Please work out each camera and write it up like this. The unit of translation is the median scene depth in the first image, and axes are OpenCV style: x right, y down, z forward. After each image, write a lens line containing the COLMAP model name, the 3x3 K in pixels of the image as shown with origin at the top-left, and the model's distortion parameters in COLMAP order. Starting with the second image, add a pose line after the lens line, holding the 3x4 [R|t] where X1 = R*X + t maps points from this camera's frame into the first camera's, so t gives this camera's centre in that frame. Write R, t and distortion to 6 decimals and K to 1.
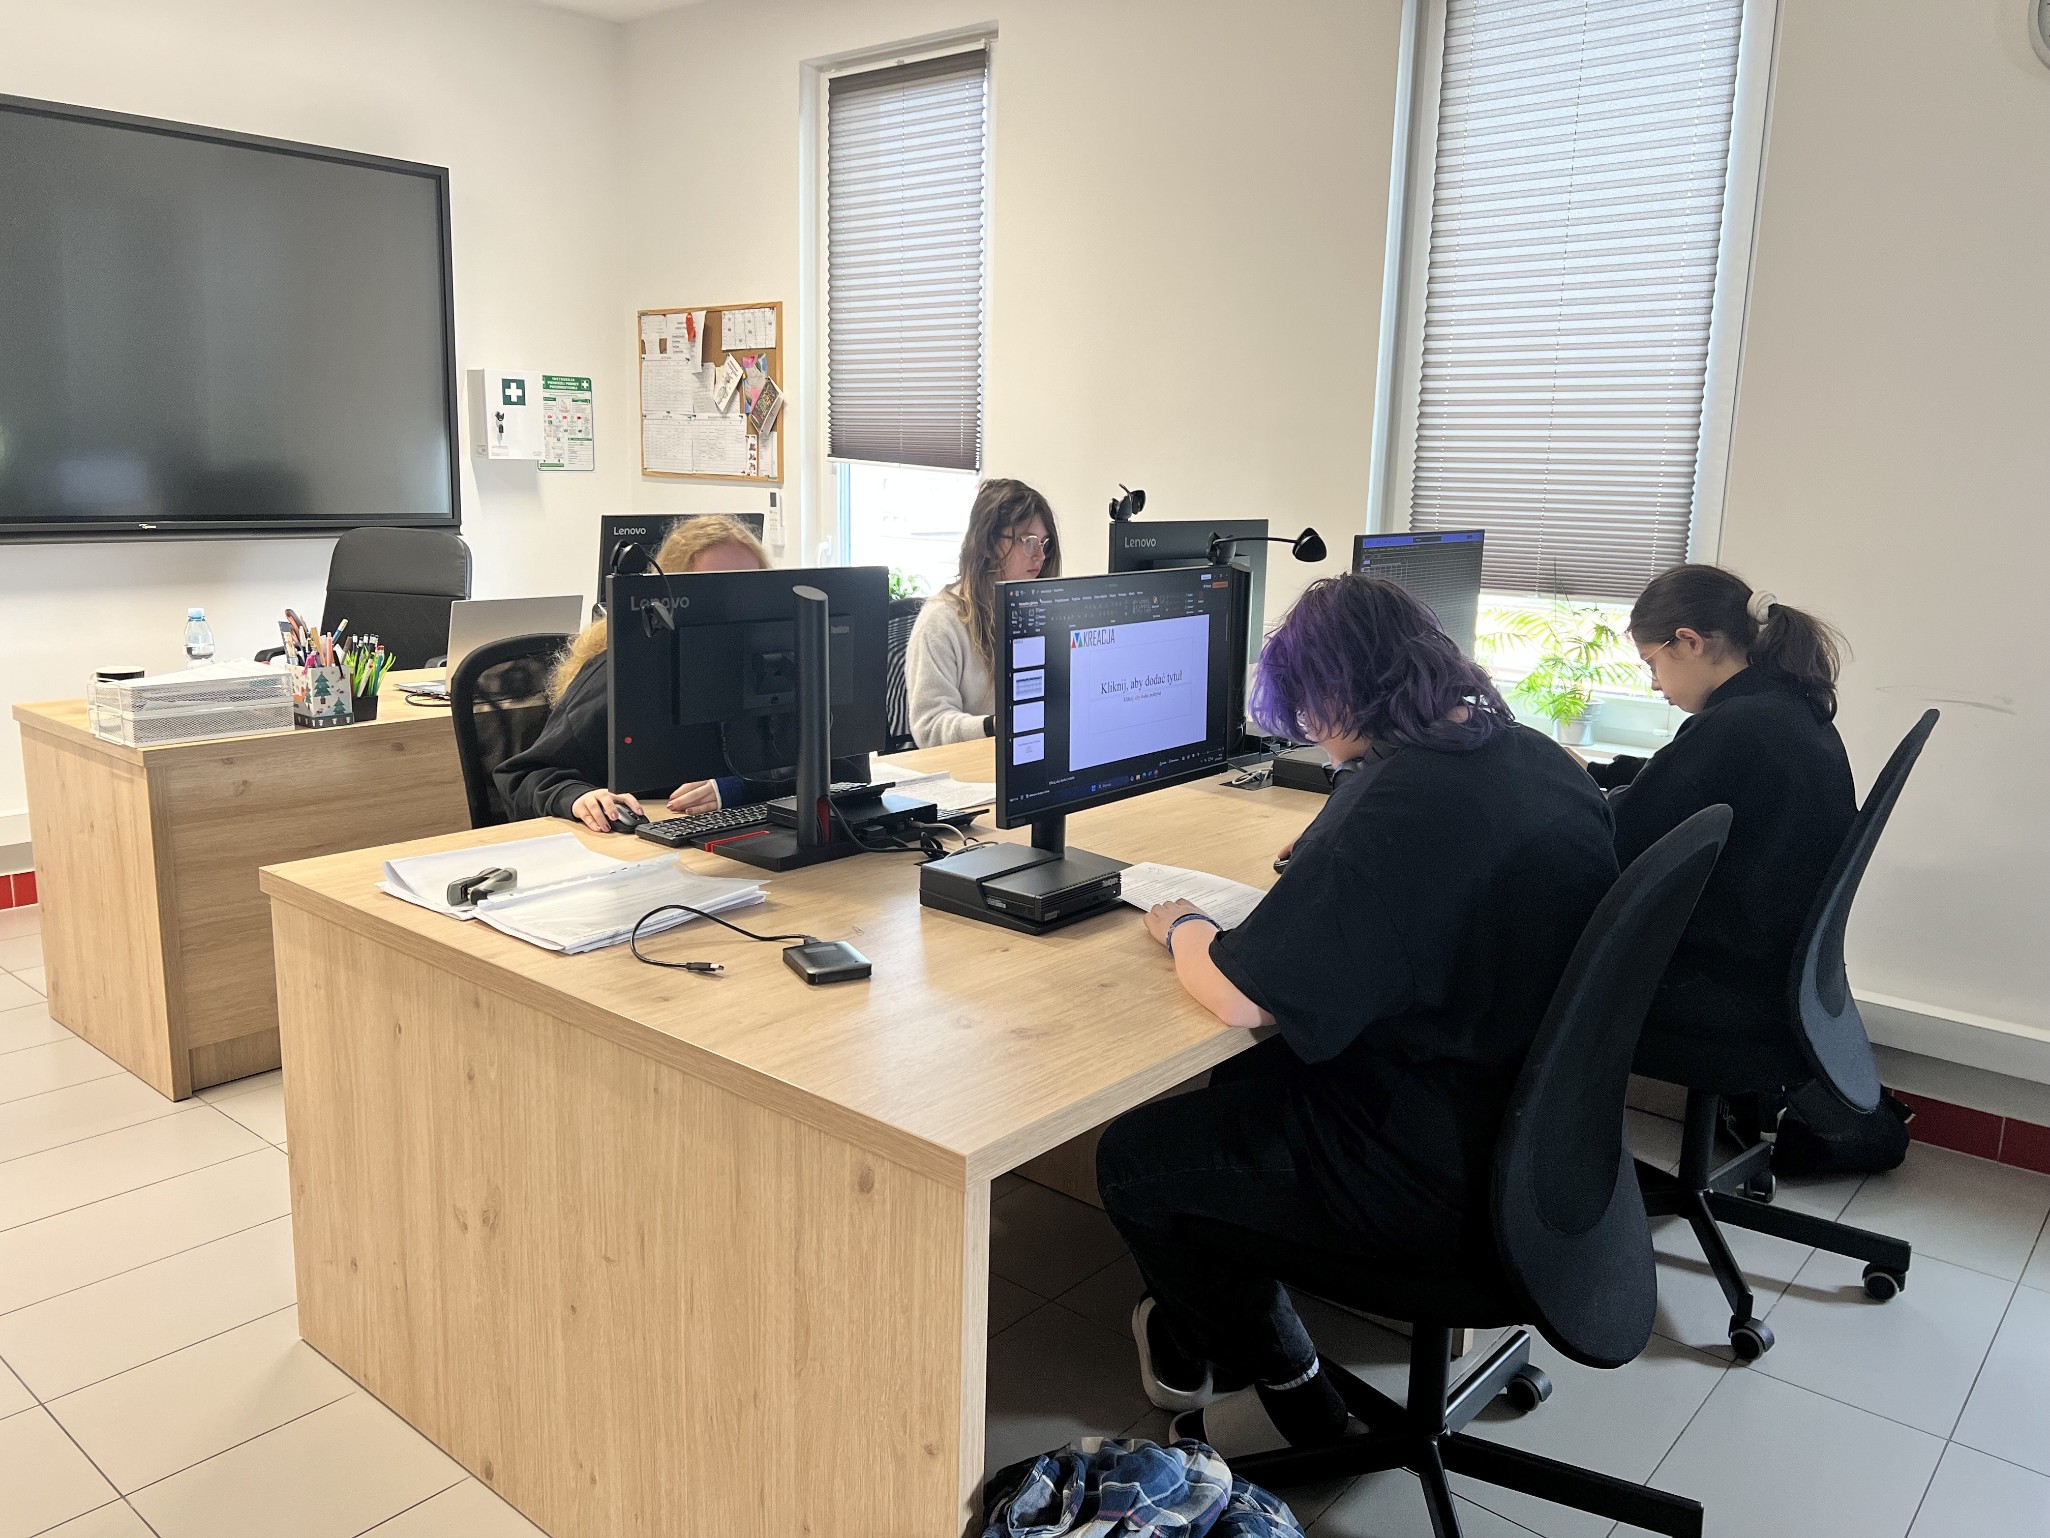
lens RADIAL K [[1539.9, 0, 1031.3], [0, 1539.9, 759.3], [0, 0, 1]] dist [0.033217, -0.037889]
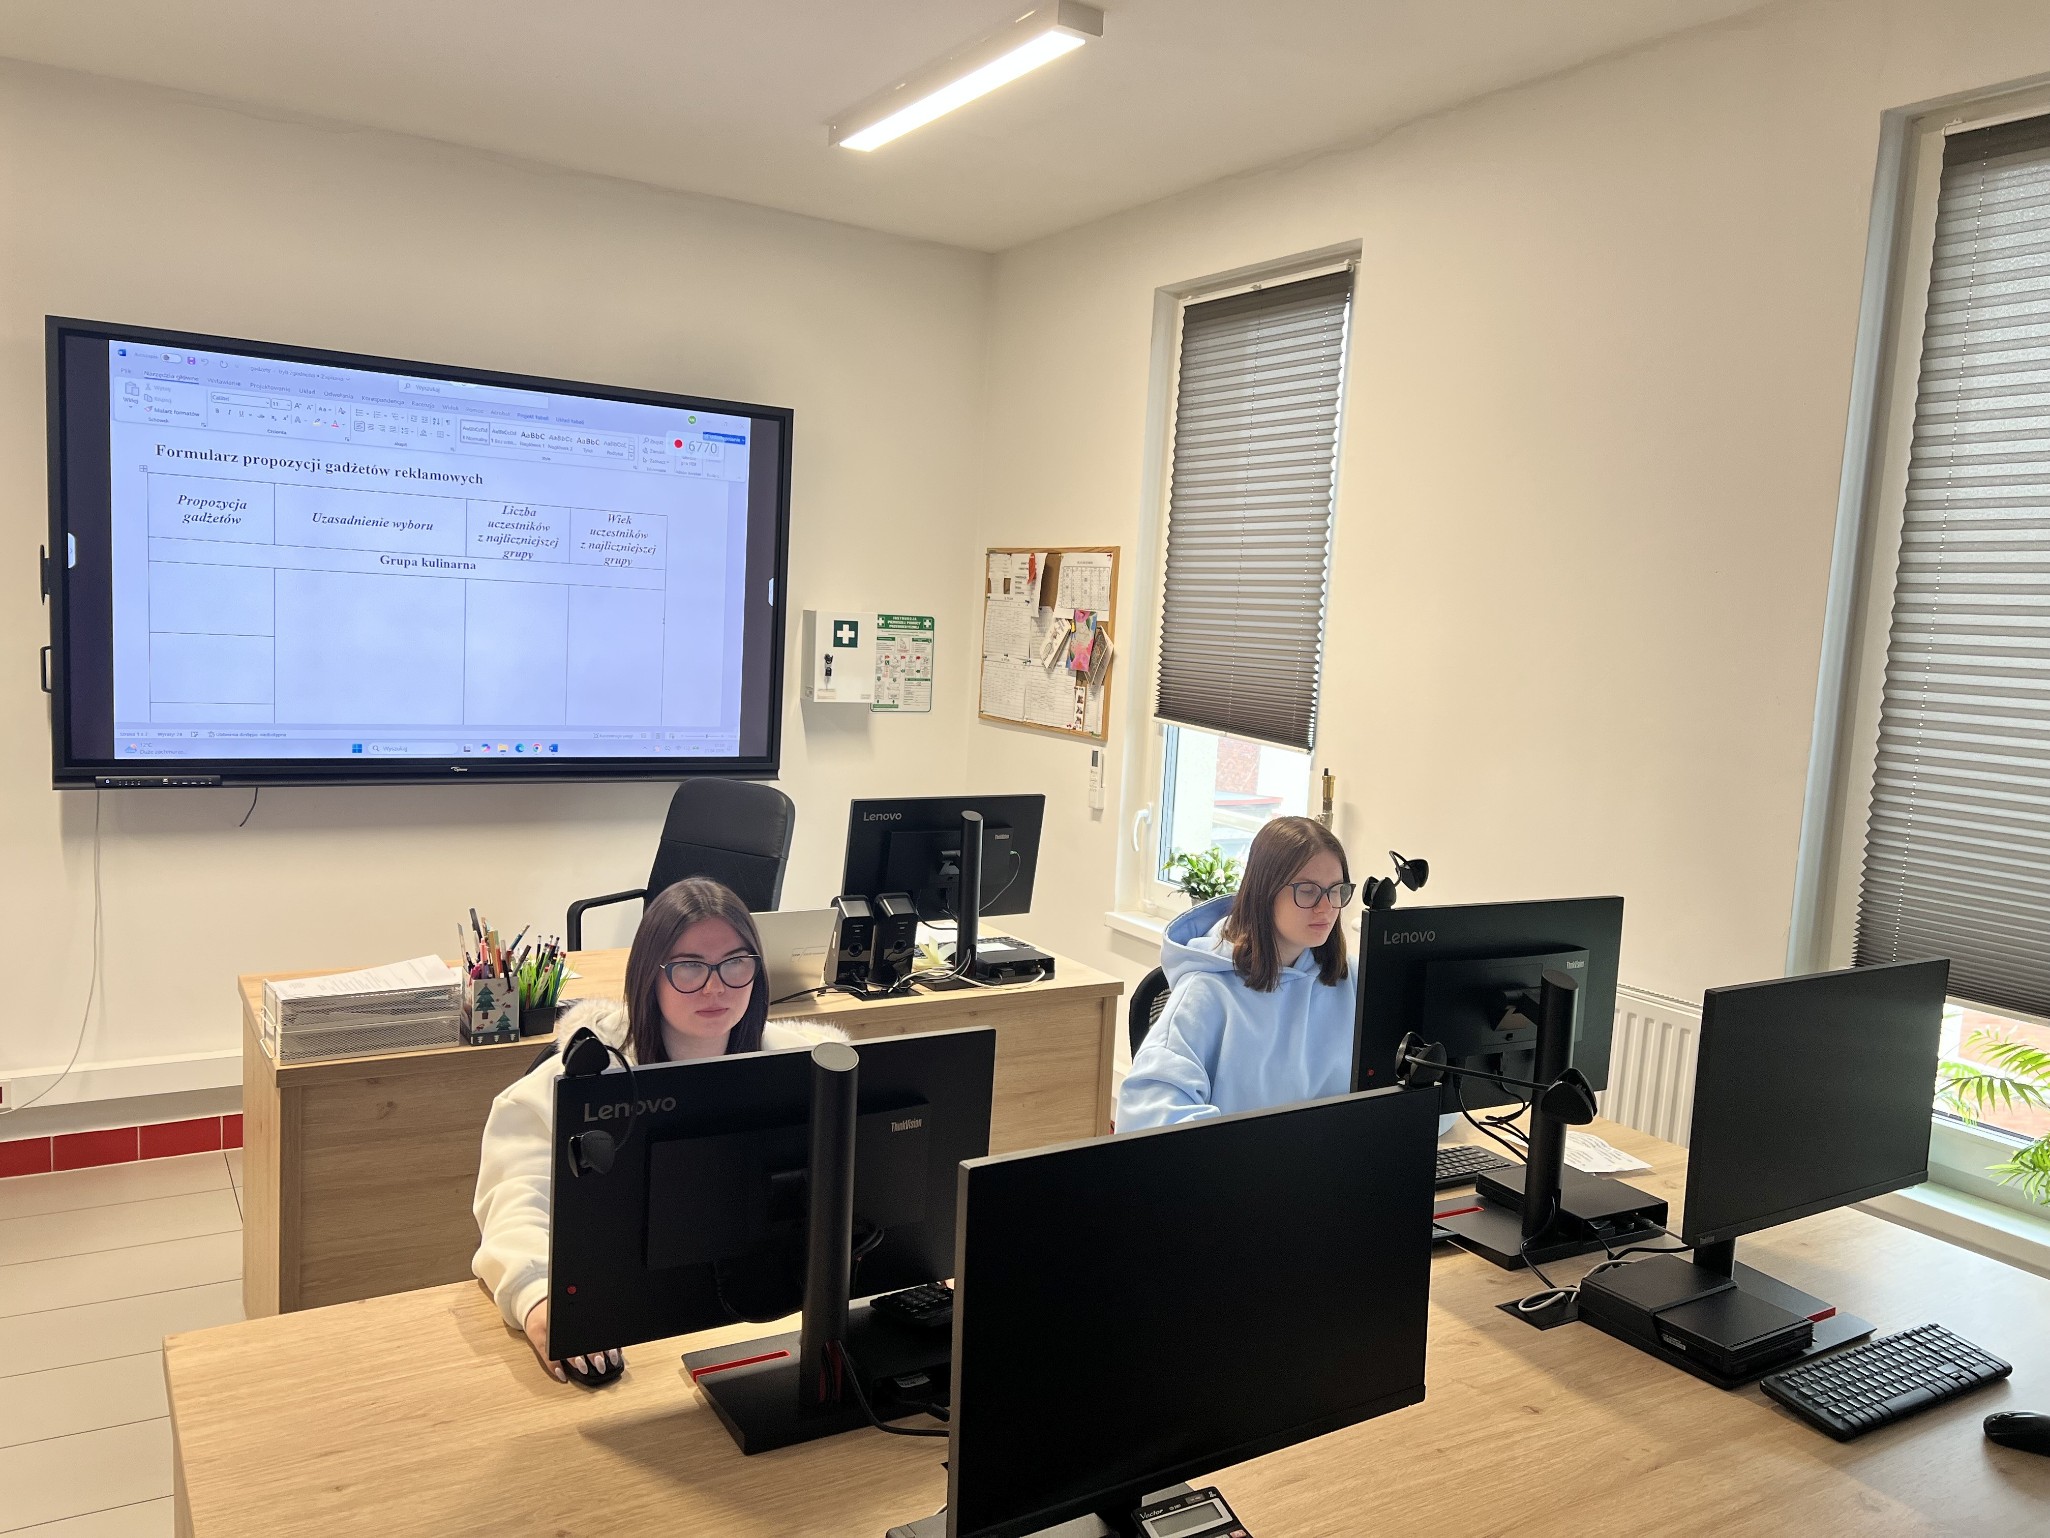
lens RADIAL K [[1539.9, 0, 1019.4], [0, 1539.9, 842.7], [0, 0, 1]] dist [0.033217, -0.037889]
pose [[0.957389, 0.065540, -0.281265, 0.047851], [-0.084807, 0.994773, -0.056869, -0.063334], [0.276068, 0.078299, 0.957944, 0.122039]]
